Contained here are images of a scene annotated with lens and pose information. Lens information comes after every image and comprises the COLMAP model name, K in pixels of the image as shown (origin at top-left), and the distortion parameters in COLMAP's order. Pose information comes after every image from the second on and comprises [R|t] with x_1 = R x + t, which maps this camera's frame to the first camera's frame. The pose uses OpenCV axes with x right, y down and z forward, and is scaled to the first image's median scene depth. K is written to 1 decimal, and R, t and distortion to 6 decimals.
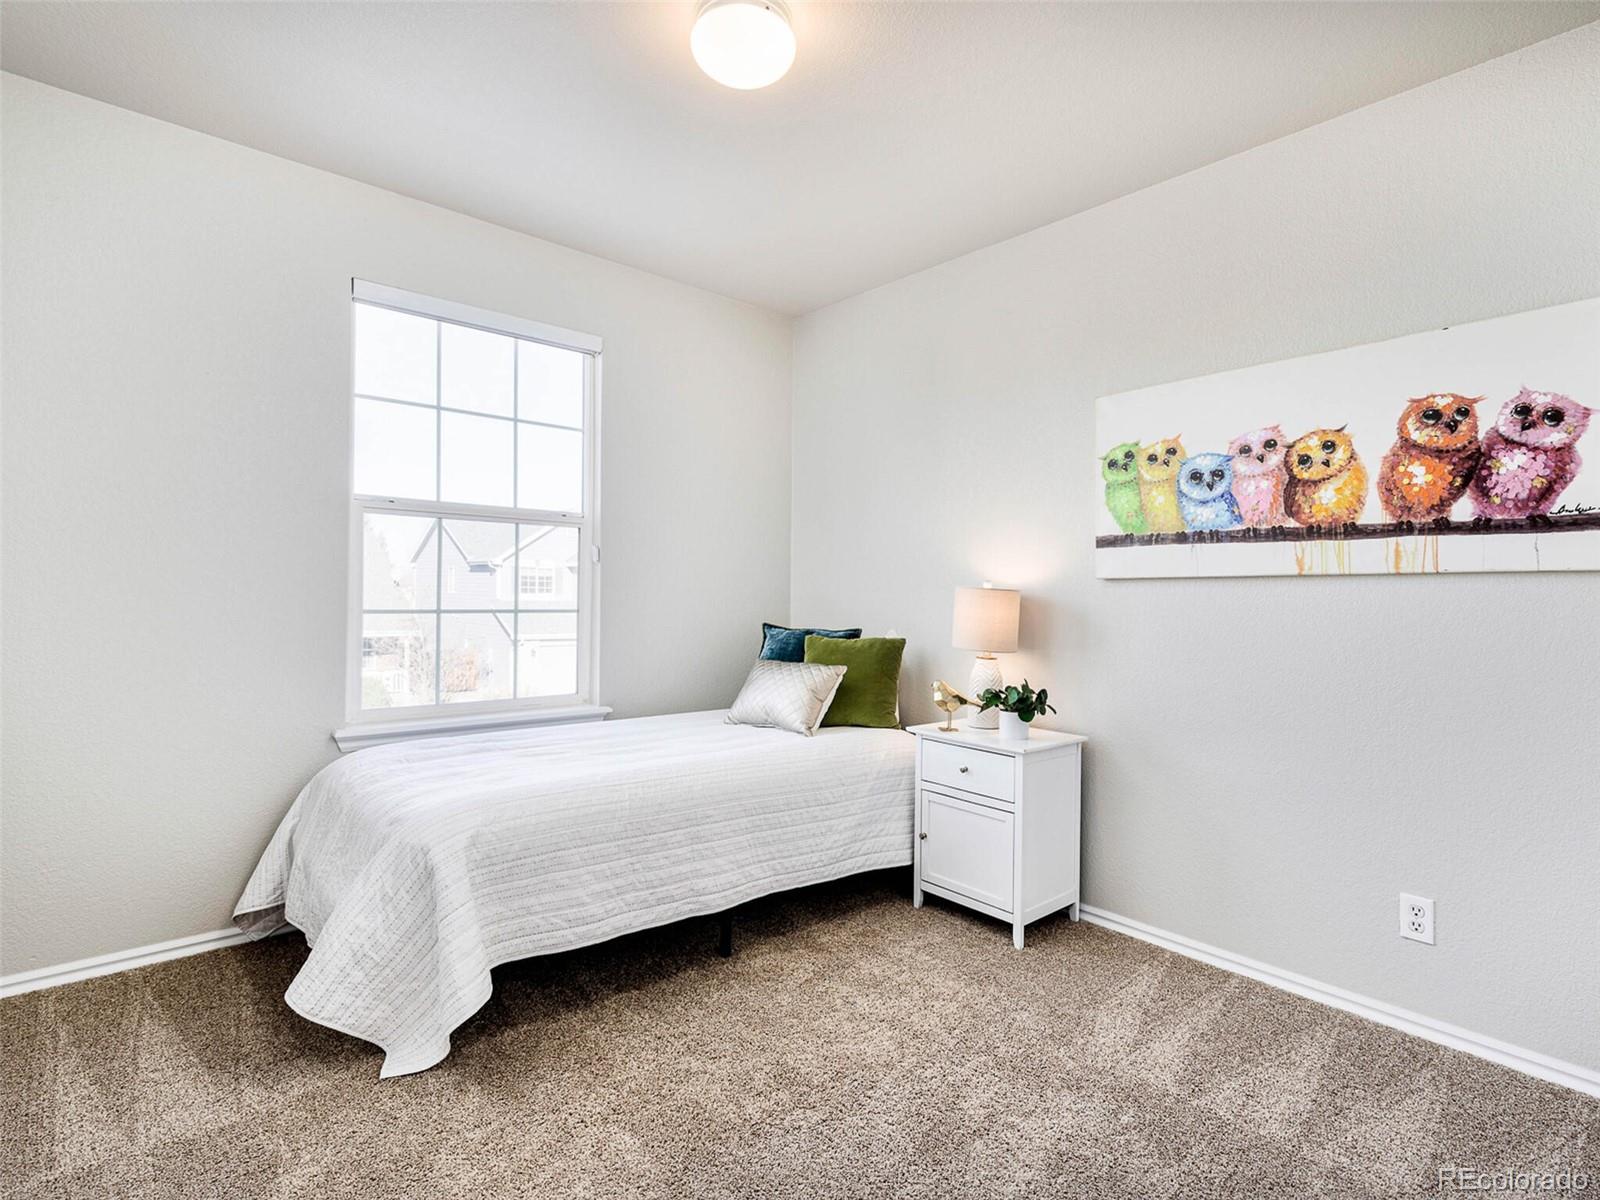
lens RADIAL K [[816.1, 0, 802.3], [0, 816.1, 590.6], [0, 0, 1]] dist [0.022947, -0.012795]
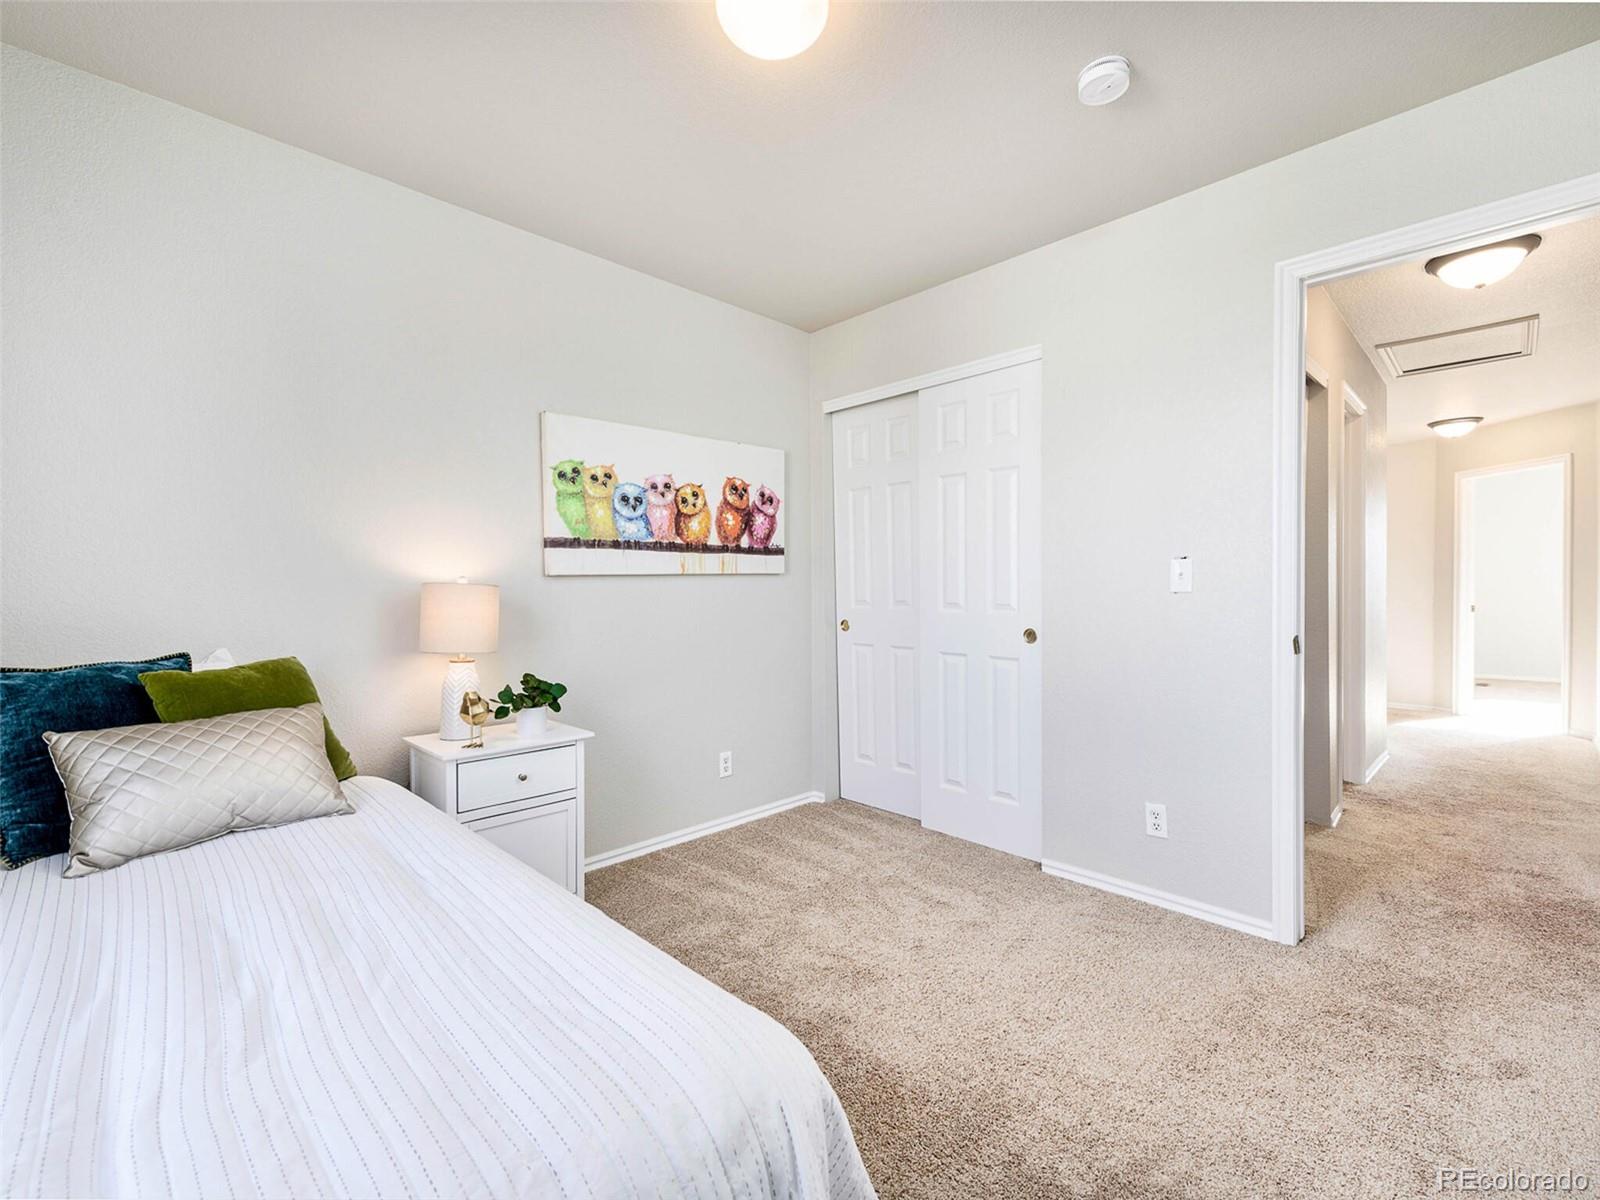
lens RADIAL K [[691.6, 0, 803.2], [0, 691.6, 598.2], [0, 0, 1]] dist [0.006470, -0.002640]
pose [[-0.061042, -0.024986, 0.997822, -0.706657], [0.010022, 0.999621, 0.025645, -0.004850], [-0.998085, 0.011566, -0.060768, 0.836733]]
